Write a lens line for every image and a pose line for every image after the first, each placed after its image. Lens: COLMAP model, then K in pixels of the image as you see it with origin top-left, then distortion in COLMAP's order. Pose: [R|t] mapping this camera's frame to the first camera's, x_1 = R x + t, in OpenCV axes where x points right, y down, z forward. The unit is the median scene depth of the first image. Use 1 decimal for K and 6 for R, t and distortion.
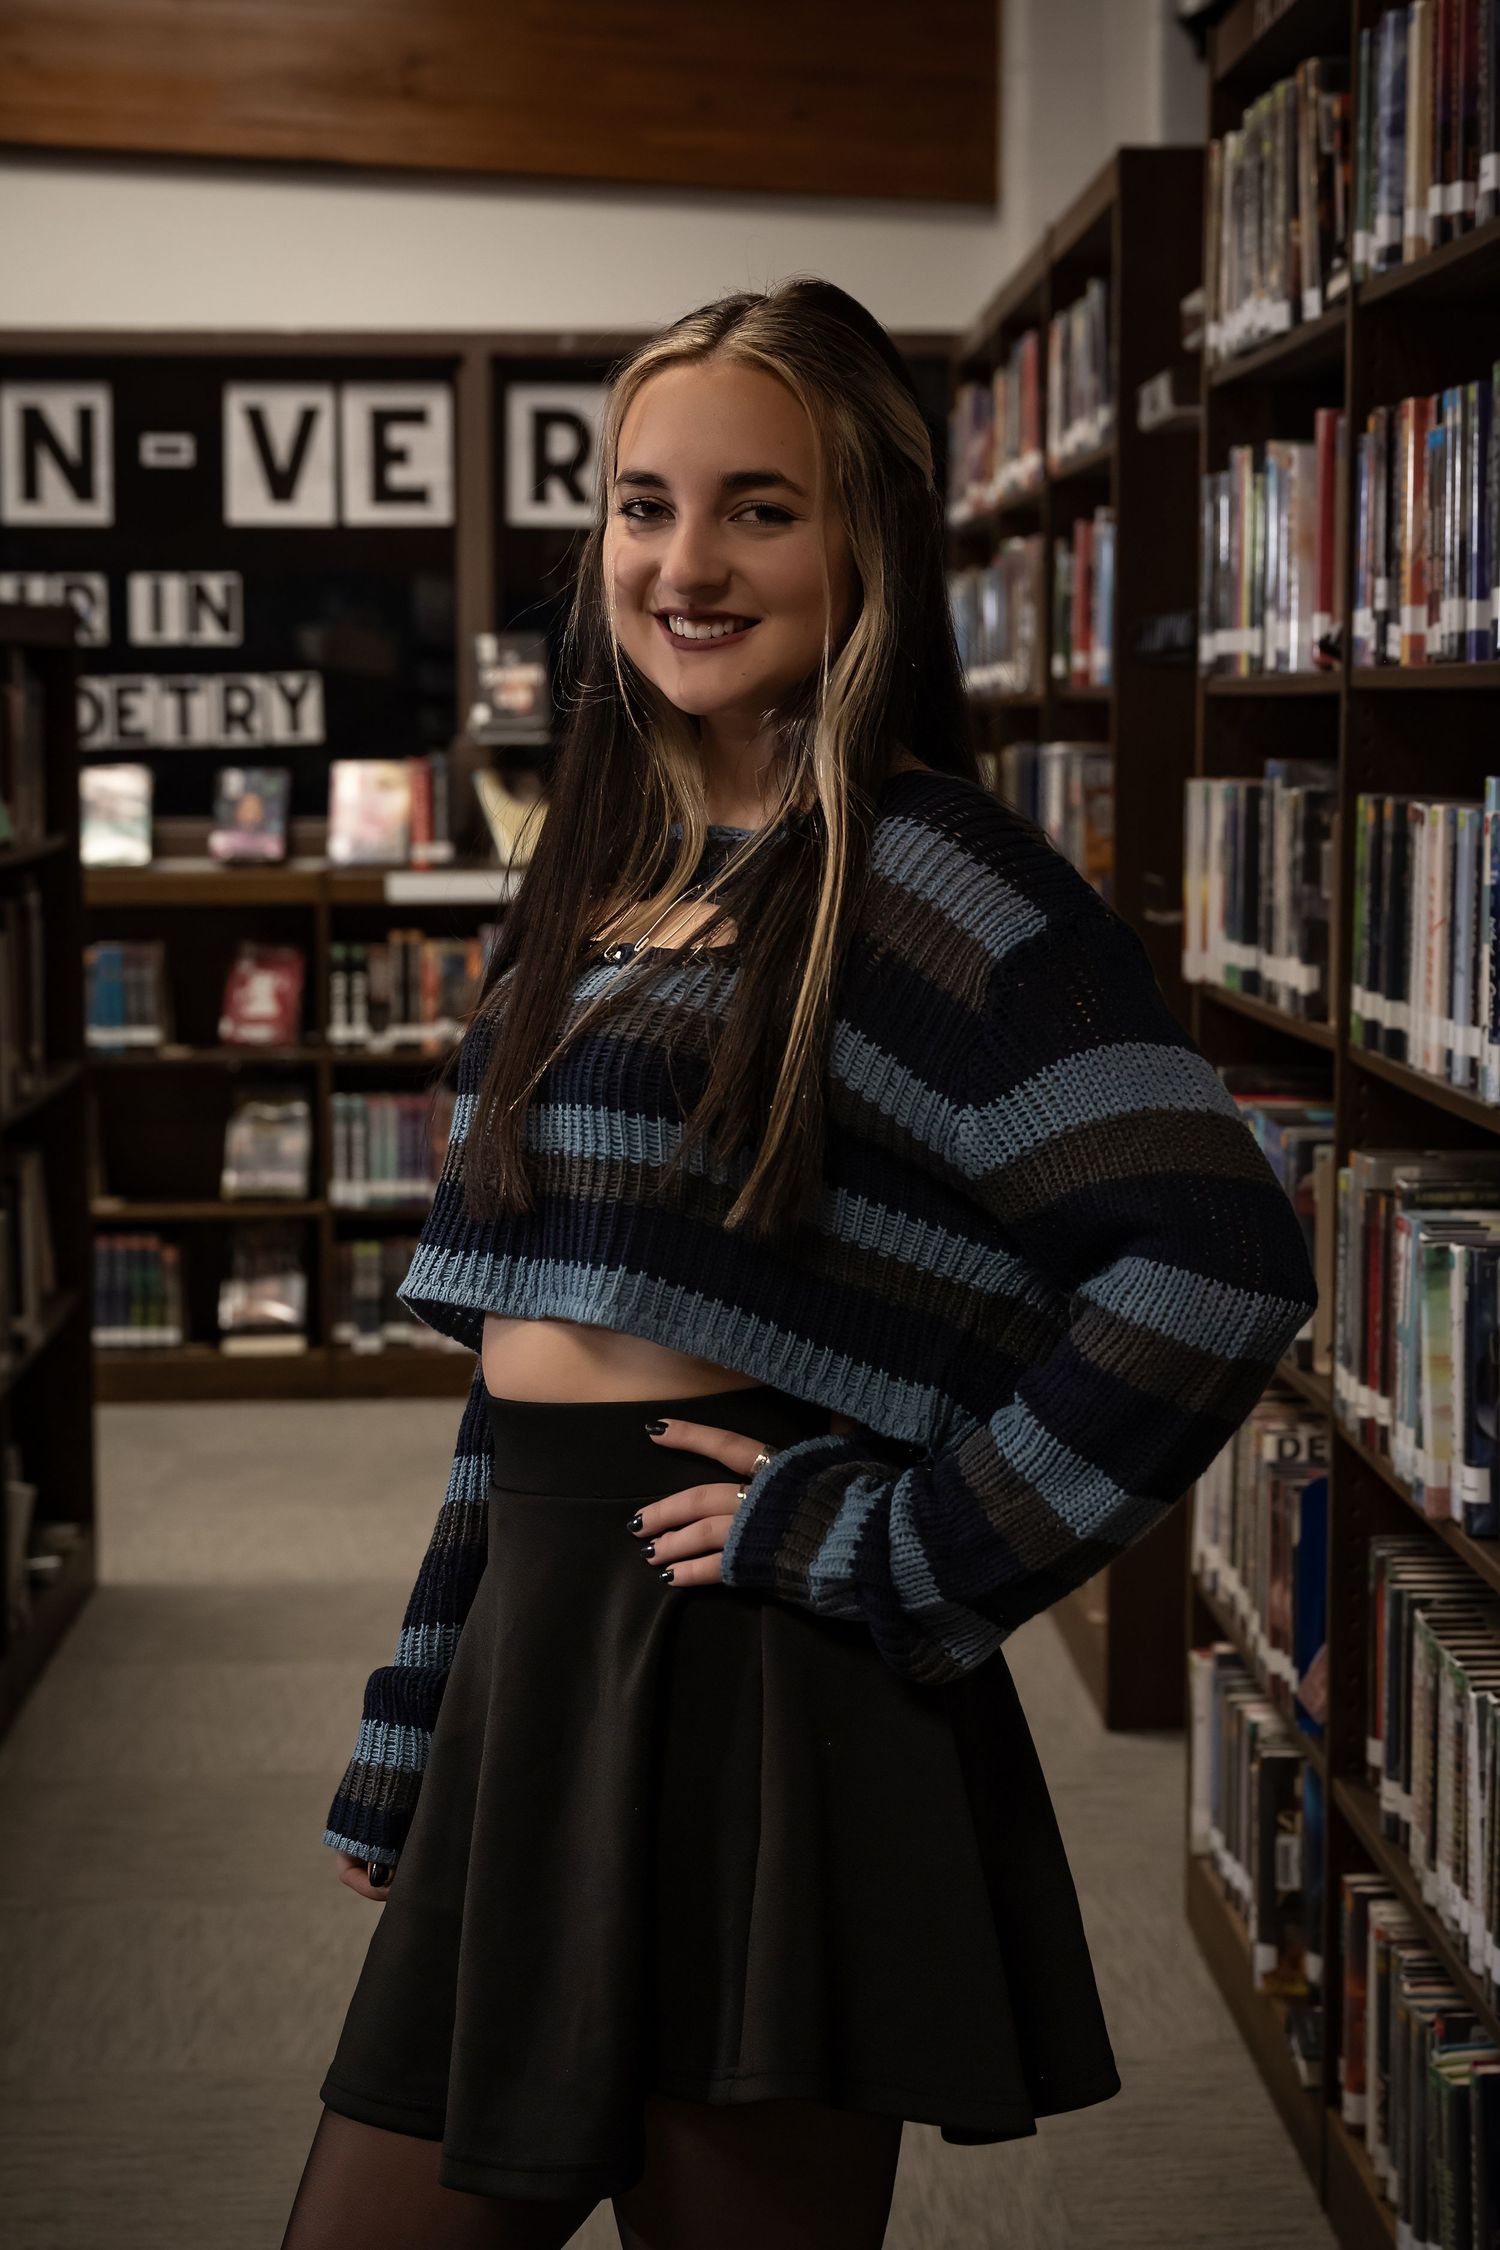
lens RADIAL K [[4005.7, 0, 747.3], [0, 4005.7, 1117.0], [0, 0, 1]] dist [0.012766, 0.000000]
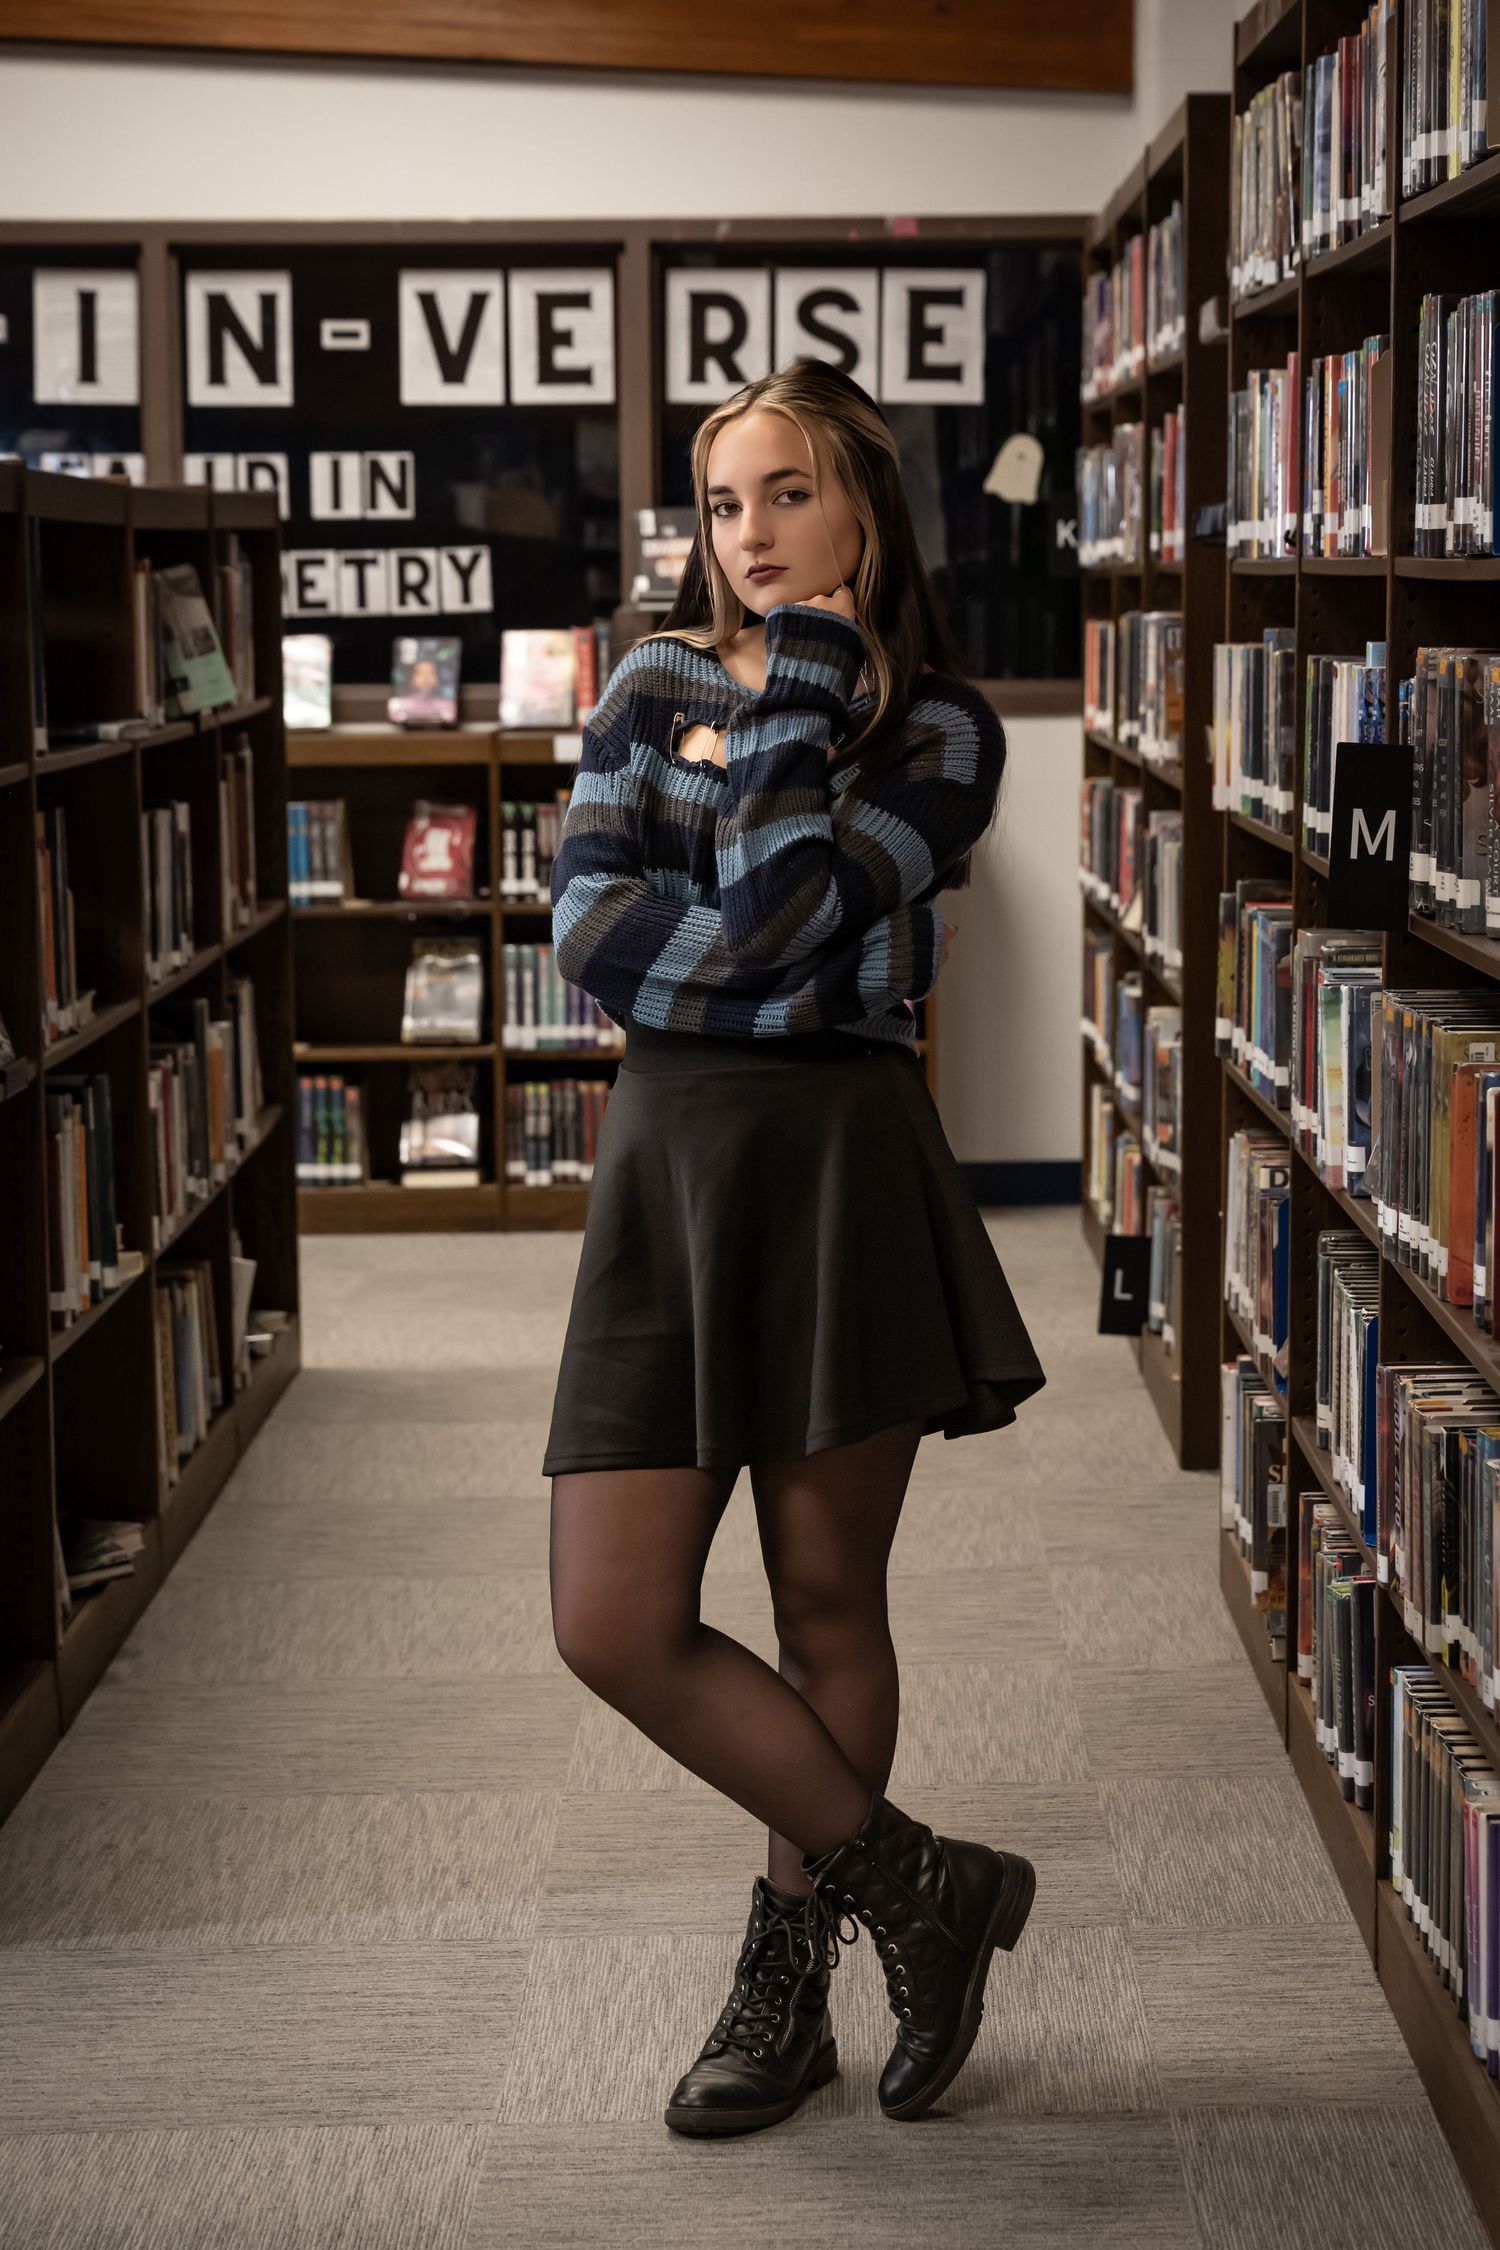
lens RADIAL K [[4383.0, 0, 755.9], [0, 4383.0, 1130.7], [0, 0, 1]] dist [0.067625, 0.000000]
pose [[0.999099, -0.001021, -0.042433, 0.017911], [0.002147, 0.999647, 0.026496, 0.018643], [0.042391, -0.026563, 0.998748, -0.227613]]
